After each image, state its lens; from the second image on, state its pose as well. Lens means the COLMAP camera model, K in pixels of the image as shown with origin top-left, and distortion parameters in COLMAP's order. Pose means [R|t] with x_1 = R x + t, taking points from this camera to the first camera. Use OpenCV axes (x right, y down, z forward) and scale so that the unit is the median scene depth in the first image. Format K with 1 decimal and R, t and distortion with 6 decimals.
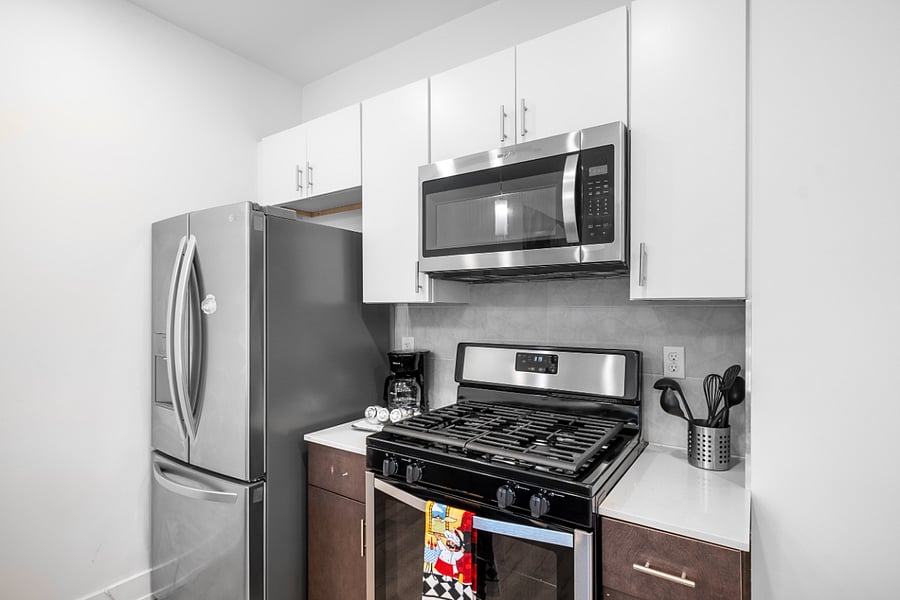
lens RADIAL K [[446.5, 0, 451.2], [0, 446.5, 310.8], [0, 0, 1]] dist [-0.000746, 0.000209]
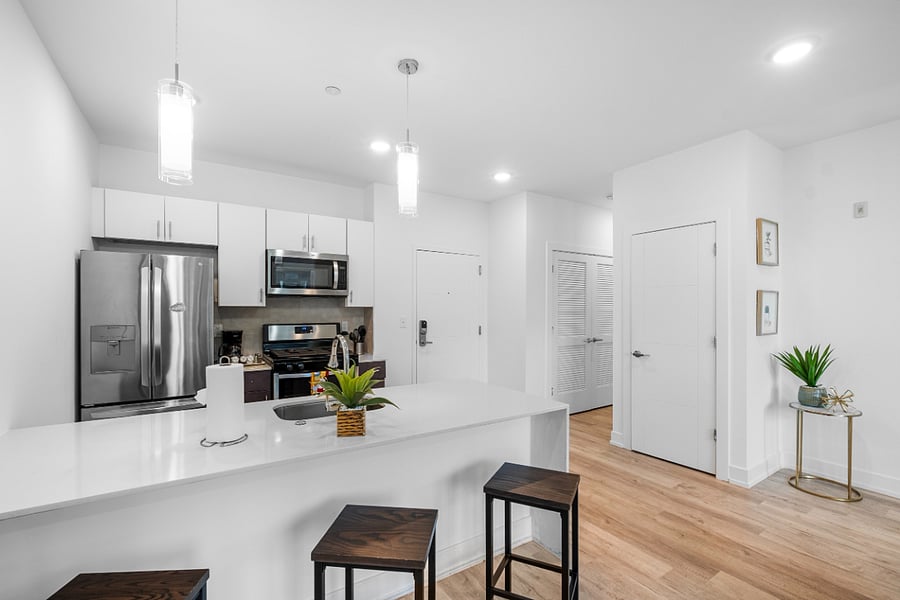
lens RADIAL K [[394.5, 0, 446.9], [0, 394.5, 307.0], [0, 0, 1]] dist [-0.005613, -0.000119]
pose [[0.394026, 0.000690, 0.919099, -1.694696], [0.001648, 0.999998, -0.001457, -0.013232], [-0.919098, 0.002089, 0.394024, -0.717835]]
